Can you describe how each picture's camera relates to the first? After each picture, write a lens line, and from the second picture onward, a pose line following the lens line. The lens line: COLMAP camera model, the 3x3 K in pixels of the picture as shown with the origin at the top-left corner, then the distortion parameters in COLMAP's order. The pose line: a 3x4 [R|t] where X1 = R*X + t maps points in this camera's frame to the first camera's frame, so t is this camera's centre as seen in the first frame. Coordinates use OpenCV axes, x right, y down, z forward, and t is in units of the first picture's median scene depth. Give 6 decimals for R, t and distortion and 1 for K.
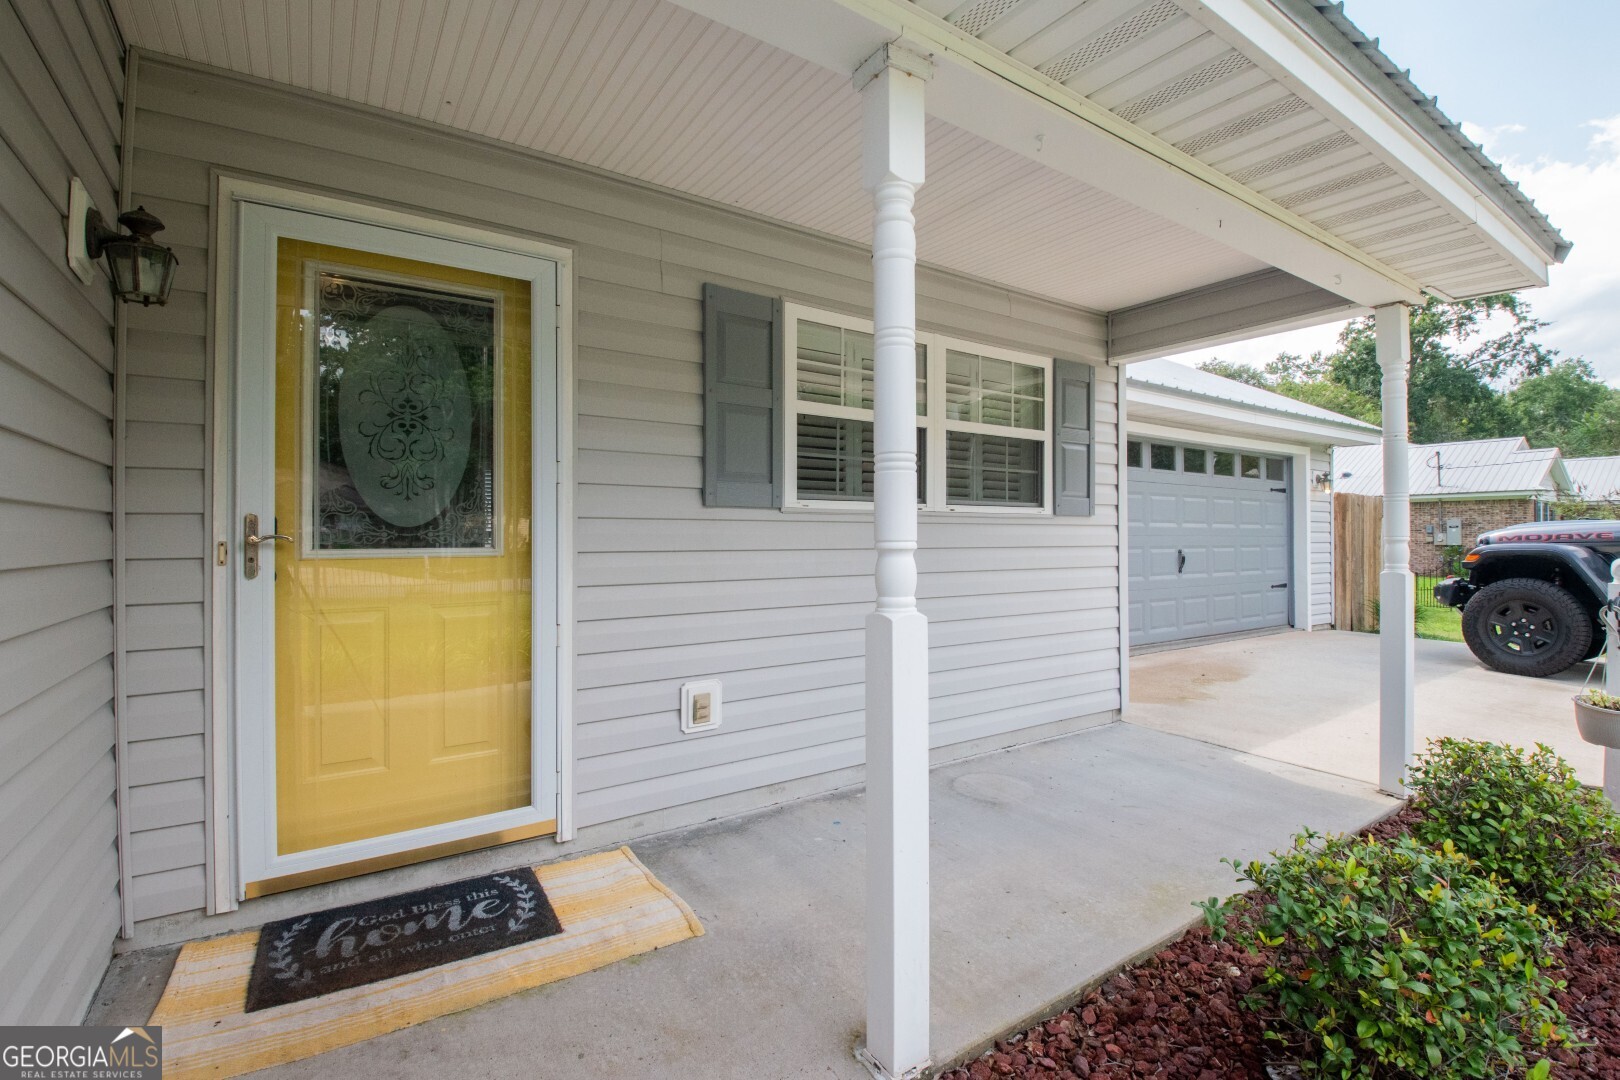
lens RADIAL K [[732.4, 0, 816.0], [0, 732.4, 542.7], [0, 0, 1]] dist [-0.013694, -0.007135]
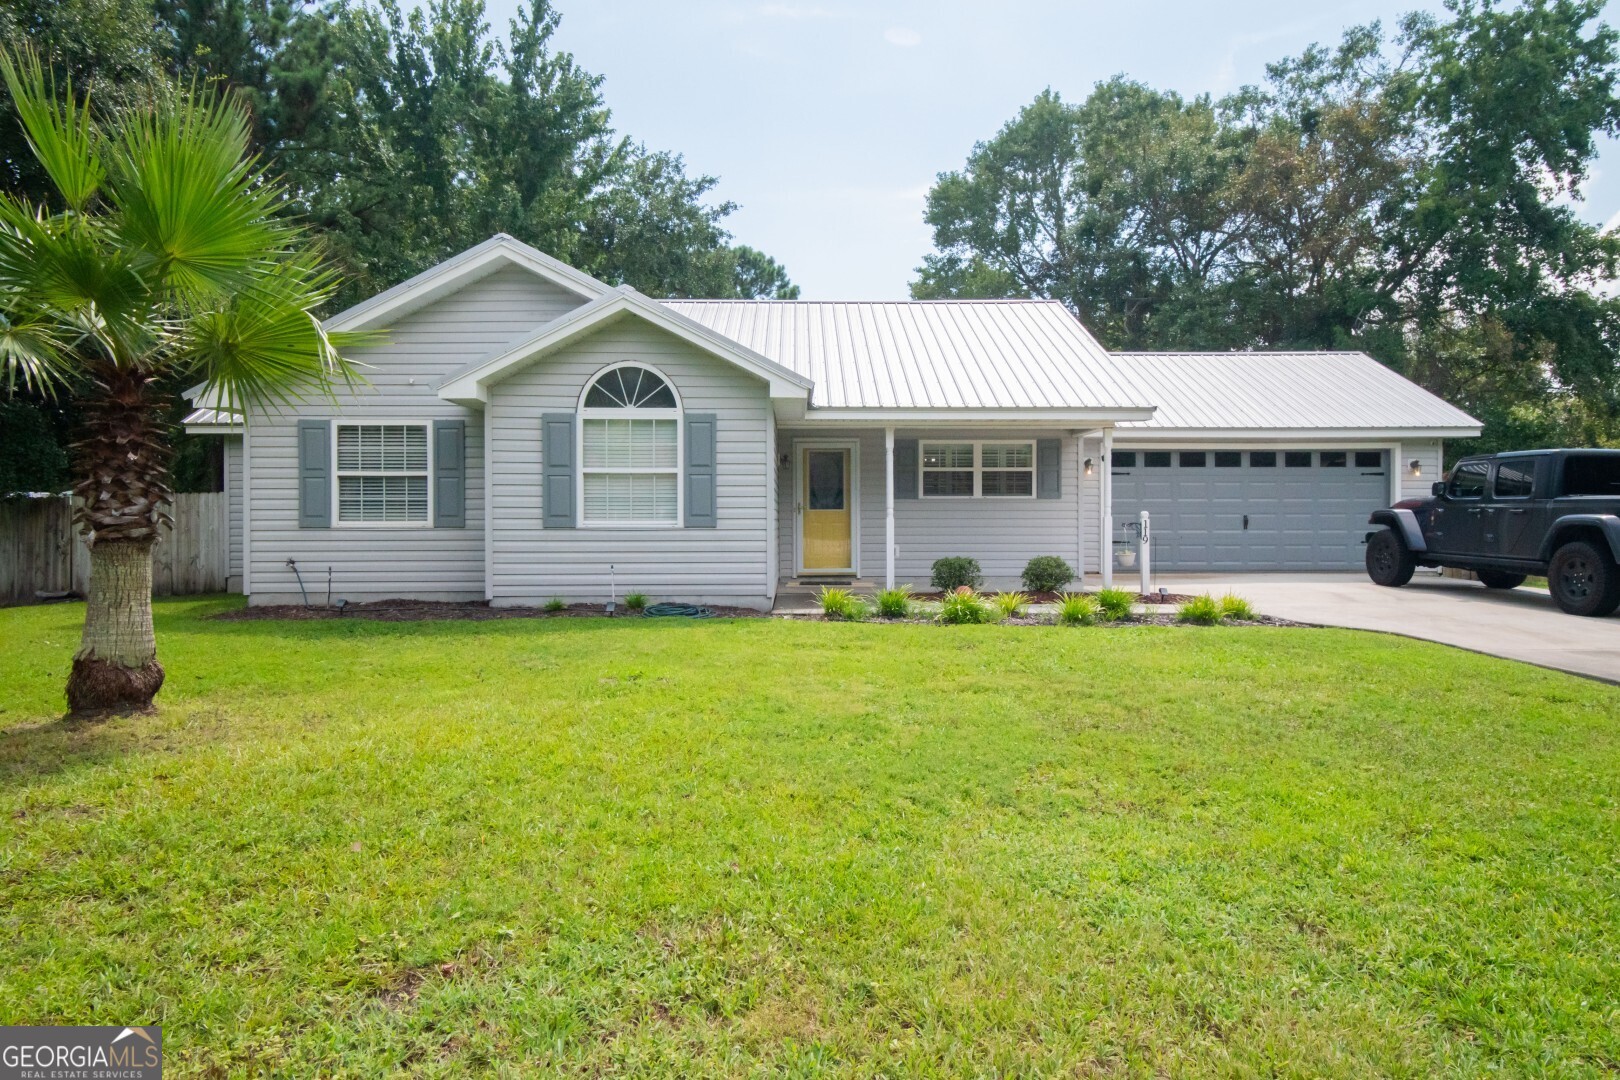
lens RADIAL K [[868.6, 0, 818.0], [0, 868.6, 527.6], [0, 0, 1]] dist [-0.007317, -0.006249]
pose [[0.811225, 0.012938, -0.584591, 1.779837], [-0.005938, 0.999886, 0.013890, 0.034838], [0.584704, -0.007797, 0.811209, -2.380369]]
